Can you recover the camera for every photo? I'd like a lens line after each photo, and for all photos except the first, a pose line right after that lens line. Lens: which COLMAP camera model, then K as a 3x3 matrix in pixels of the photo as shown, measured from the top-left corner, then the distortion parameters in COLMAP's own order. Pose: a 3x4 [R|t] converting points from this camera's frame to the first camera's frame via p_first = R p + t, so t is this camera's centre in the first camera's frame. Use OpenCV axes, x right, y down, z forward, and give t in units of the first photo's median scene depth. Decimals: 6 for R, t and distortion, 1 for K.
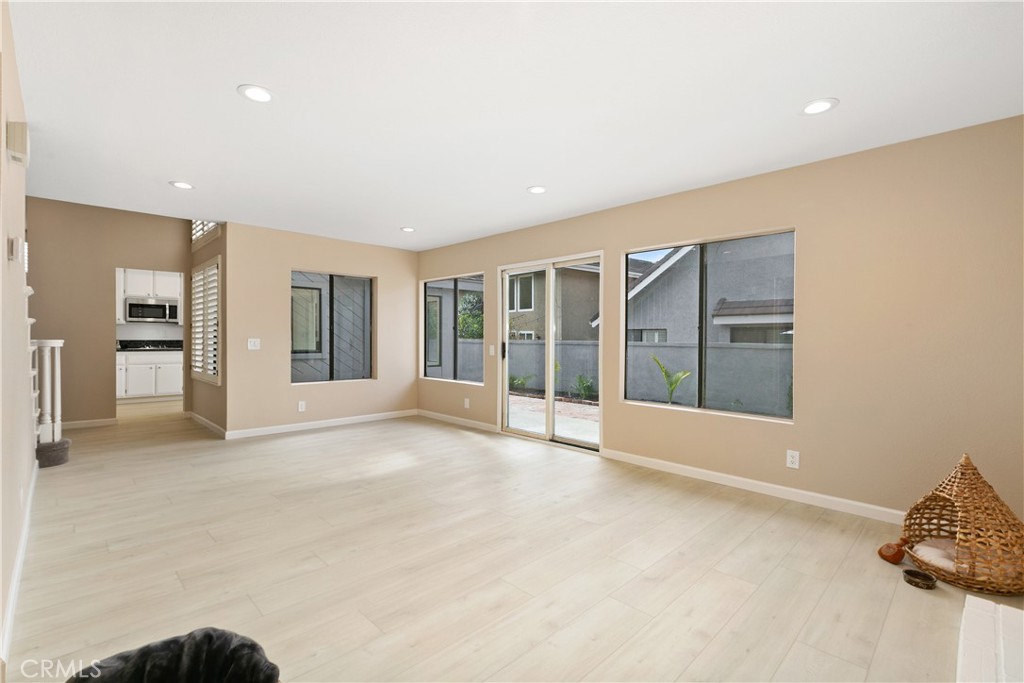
lens RADIAL K [[467.3, 0, 502.9], [0, 467.3, 343.9], [0, 0, 1]] dist [-0.000746, -0.000401]
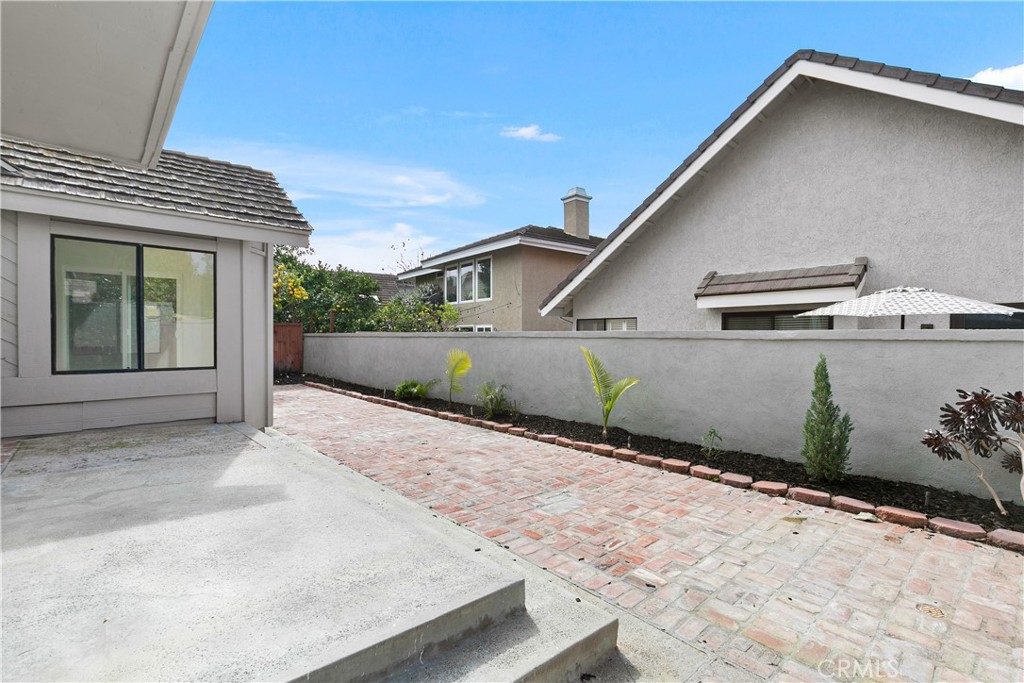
lens RADIAL K [[467.3, 0, 489.1], [0, 467.3, 342.6], [0, 0, 1]] dist [-0.000746, -0.000401]
pose [[0.998975, 0.000907, -0.045262, 0.209577], [-0.000998, 0.999998, -0.001975, 0.012695], [0.045260, 0.002018, 0.998973, 0.354997]]
